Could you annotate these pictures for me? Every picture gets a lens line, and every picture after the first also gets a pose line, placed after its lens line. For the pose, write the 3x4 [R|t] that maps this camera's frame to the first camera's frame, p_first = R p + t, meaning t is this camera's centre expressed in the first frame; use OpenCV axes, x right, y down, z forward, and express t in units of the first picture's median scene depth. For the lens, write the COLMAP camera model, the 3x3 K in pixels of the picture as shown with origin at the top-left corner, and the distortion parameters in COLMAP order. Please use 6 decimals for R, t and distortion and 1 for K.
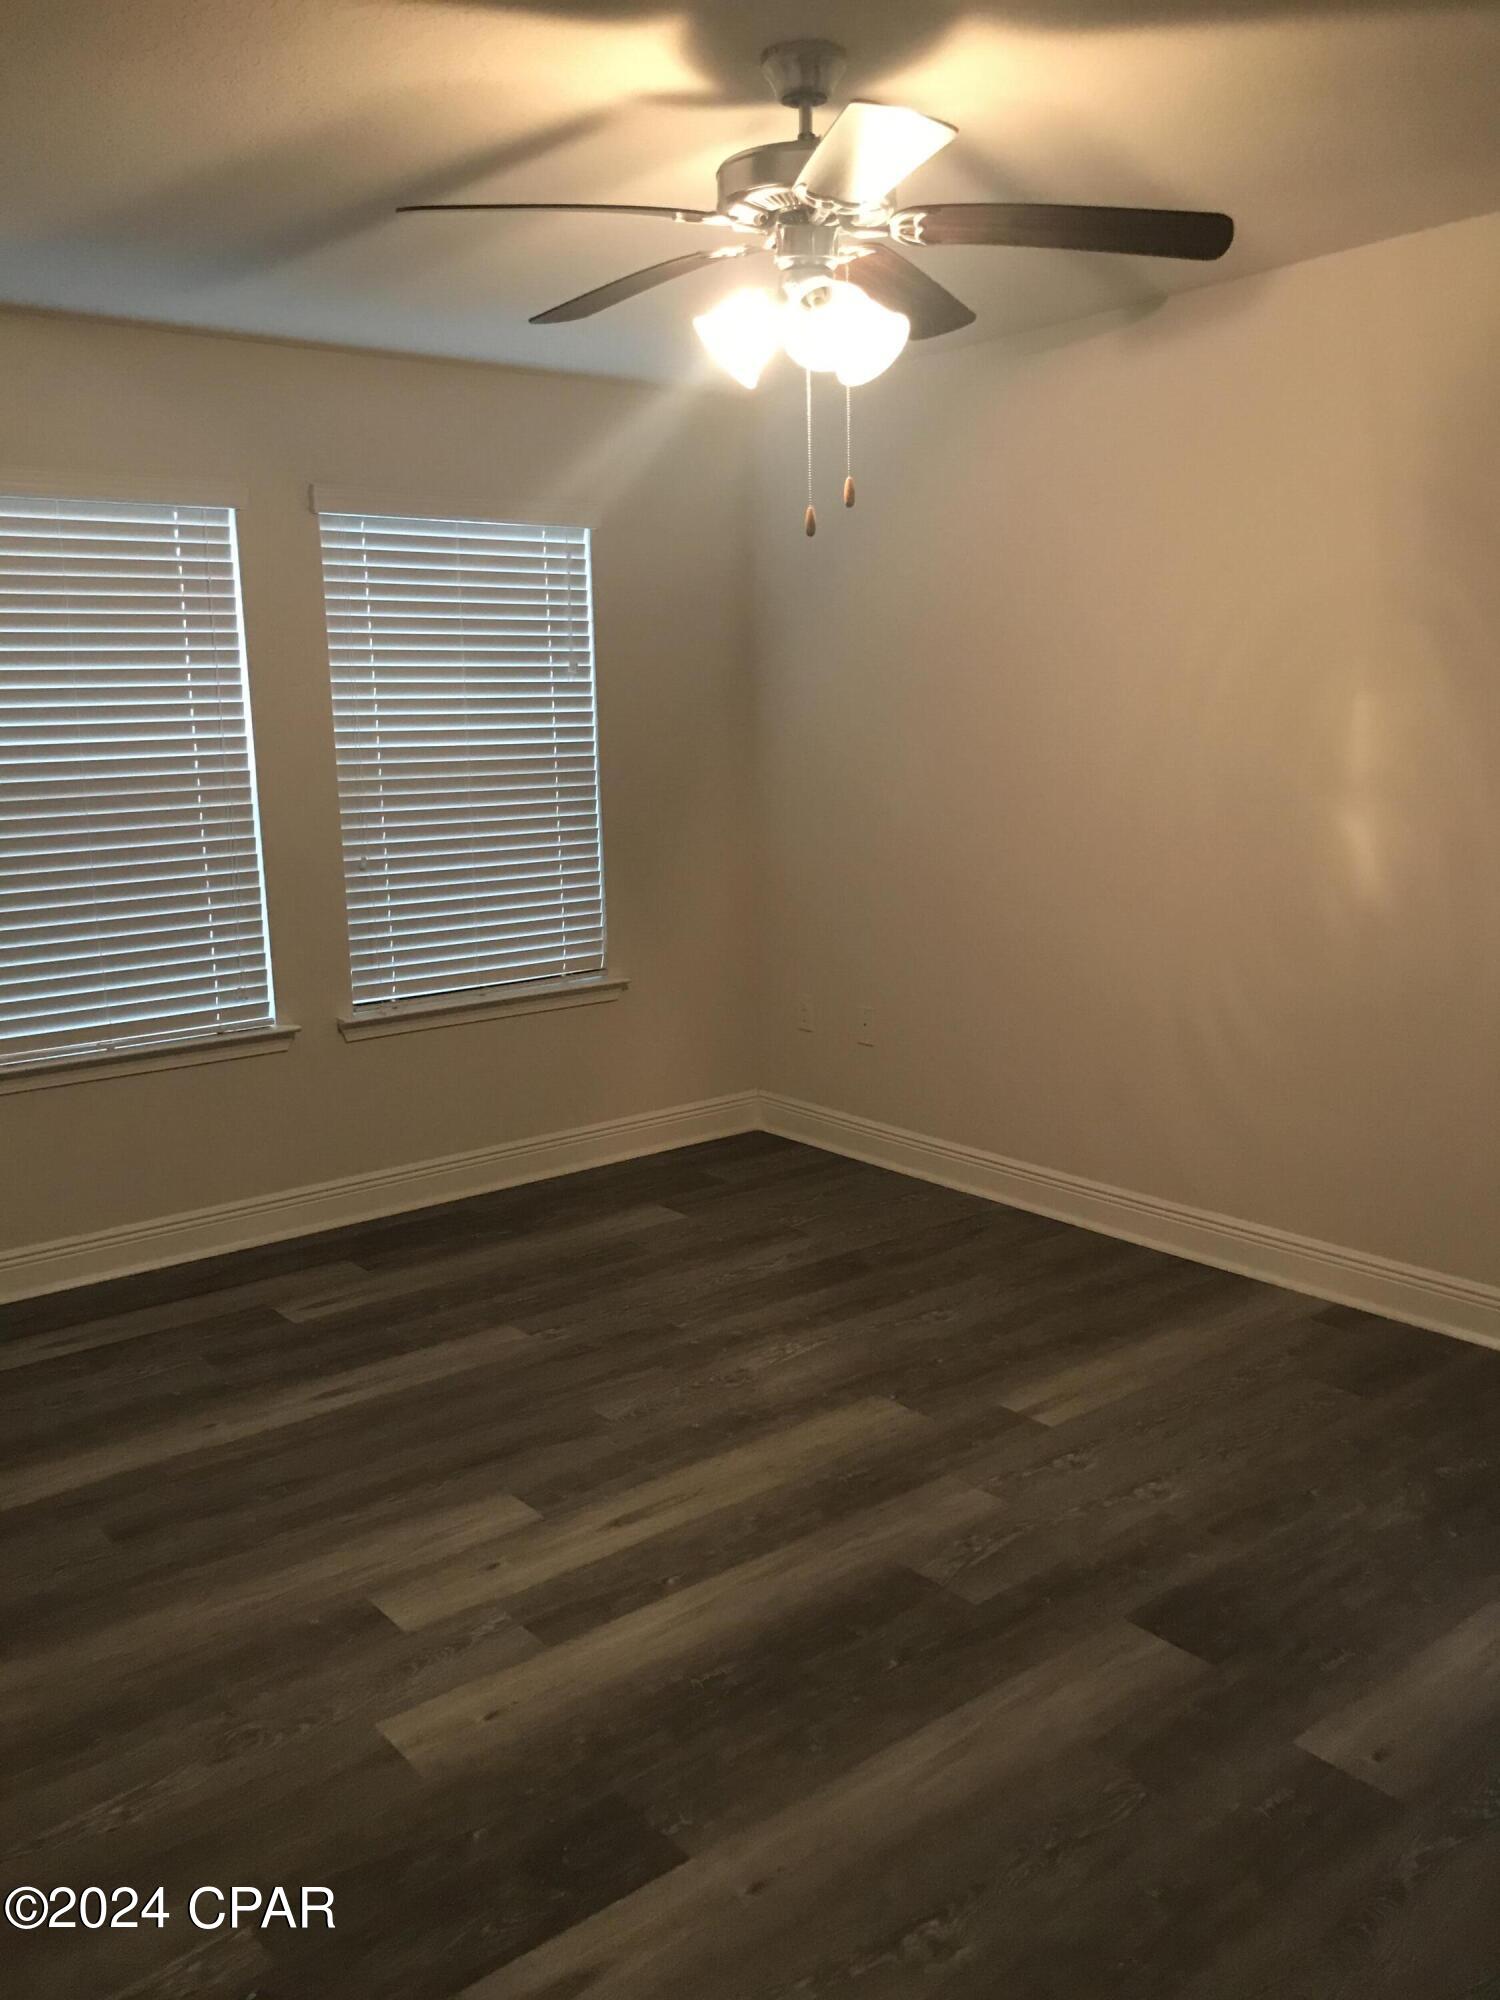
lens RADIAL K [[1644.8, 0, 765.8], [0, 1644.8, 987.9], [0, 0, 1]] dist [0.032819, -0.006066]
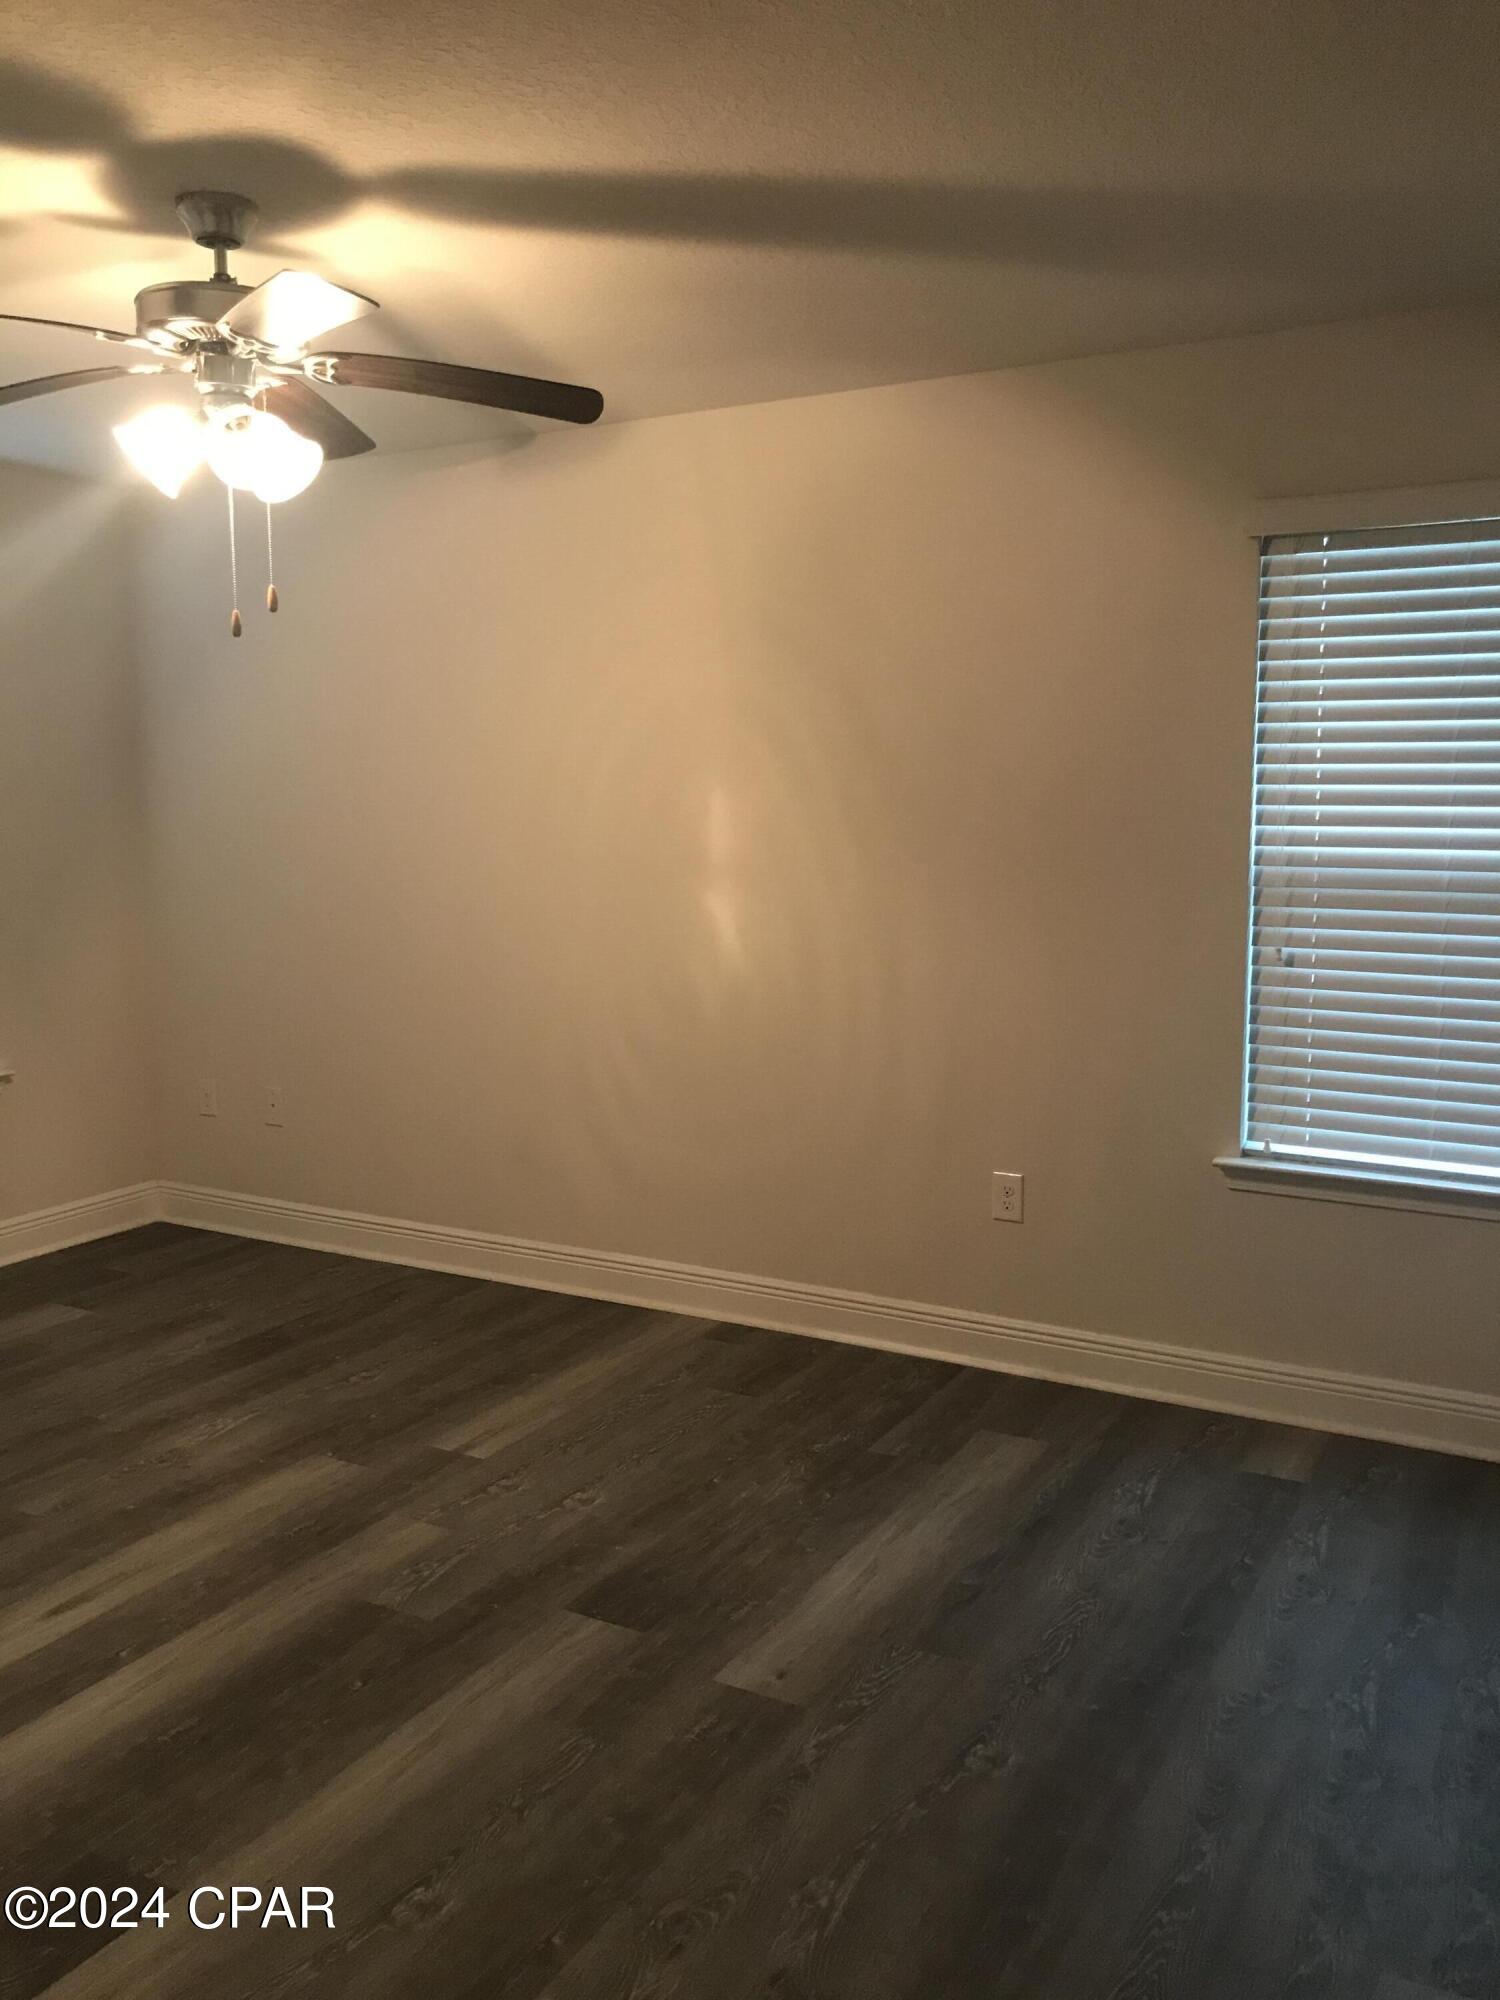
lens RADIAL K [[1644.8, 0, 752.5], [0, 1644.8, 1000.3], [0, 0, 1]] dist [0.032819, -0.006066]
pose [[0.931448, -0.033815, 0.362299, -0.055356], [0.050641, 0.998030, -0.037042, 0.018637], [-0.360333, 0.052850, 0.931326, -0.106697]]
